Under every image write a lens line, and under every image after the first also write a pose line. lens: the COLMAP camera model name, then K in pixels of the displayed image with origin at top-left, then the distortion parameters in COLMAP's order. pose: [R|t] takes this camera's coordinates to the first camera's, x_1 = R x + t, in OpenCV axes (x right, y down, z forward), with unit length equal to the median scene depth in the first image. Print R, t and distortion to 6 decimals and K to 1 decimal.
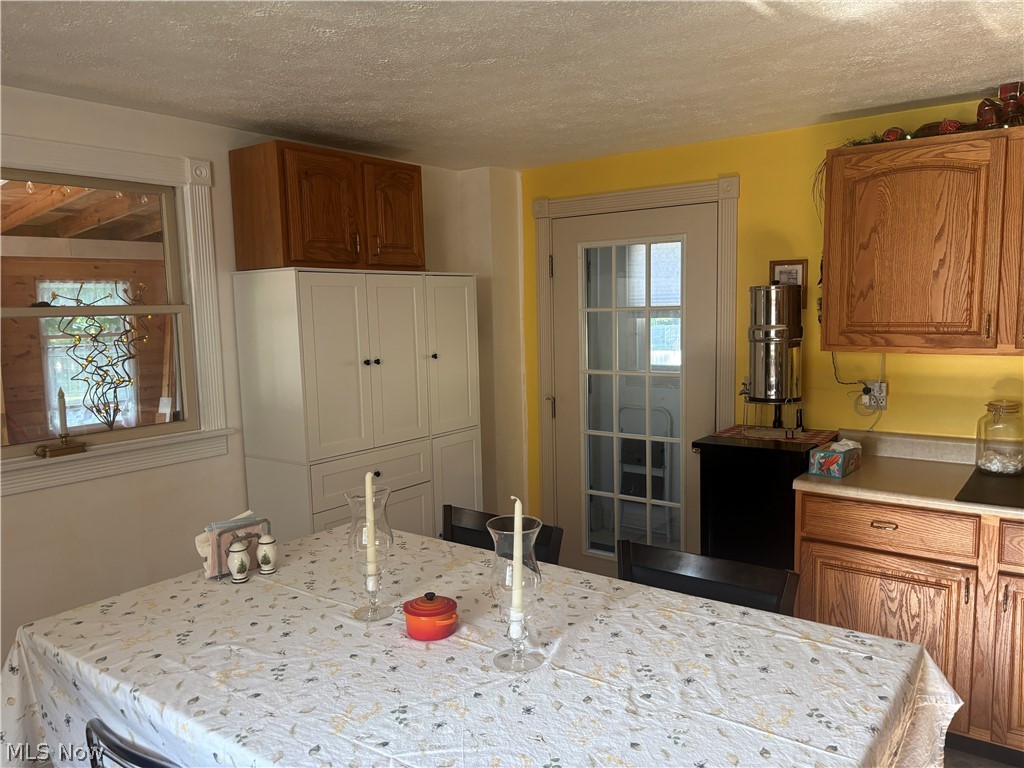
lens RADIAL K [[773.5, 0, 514.6], [0, 773.5, 388.8], [0, 0, 1]] dist [0.055452, -0.048619]
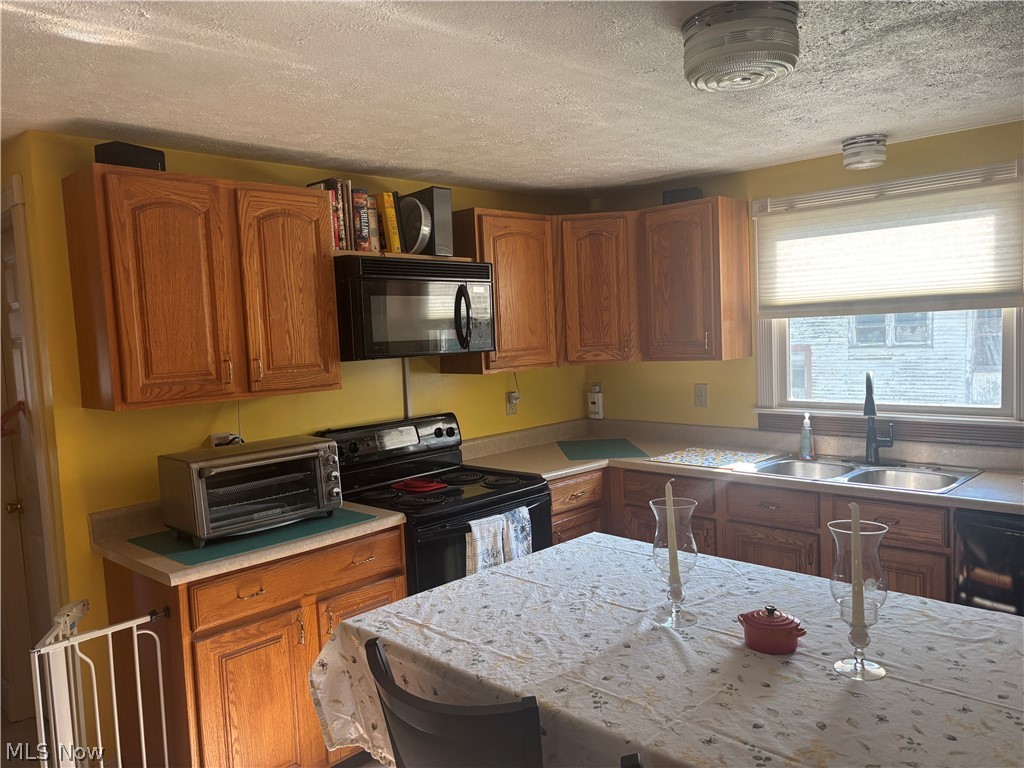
lens RADIAL K [[773.5, 0, 521.0], [0, 773.5, 384.6], [0, 0, 1]] dist [0.055452, -0.048619]
pose [[-0.990998, 0.059443, 0.119958, 0.071861], [0.080369, 0.980752, 0.177950, -0.220421], [-0.107071, 0.185989, -0.976700, 2.013477]]
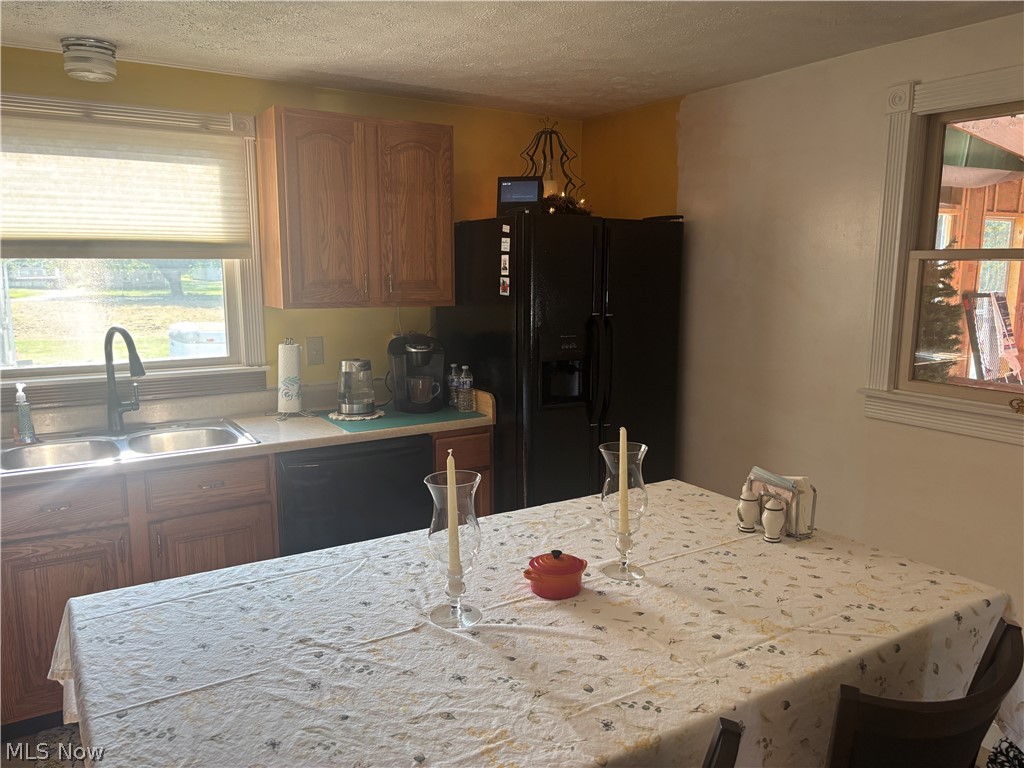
lens RADIAL K [[773.5, 0, 516.9], [0, 773.5, 386.2], [0, 0, 1]] dist [0.055452, -0.048619]
pose [[-0.353830, 0.171658, -0.919423, 0.793772], [-0.097393, 0.970908, 0.218751, -0.150607], [0.930225, 0.166946, -0.326818, 1.280475]]
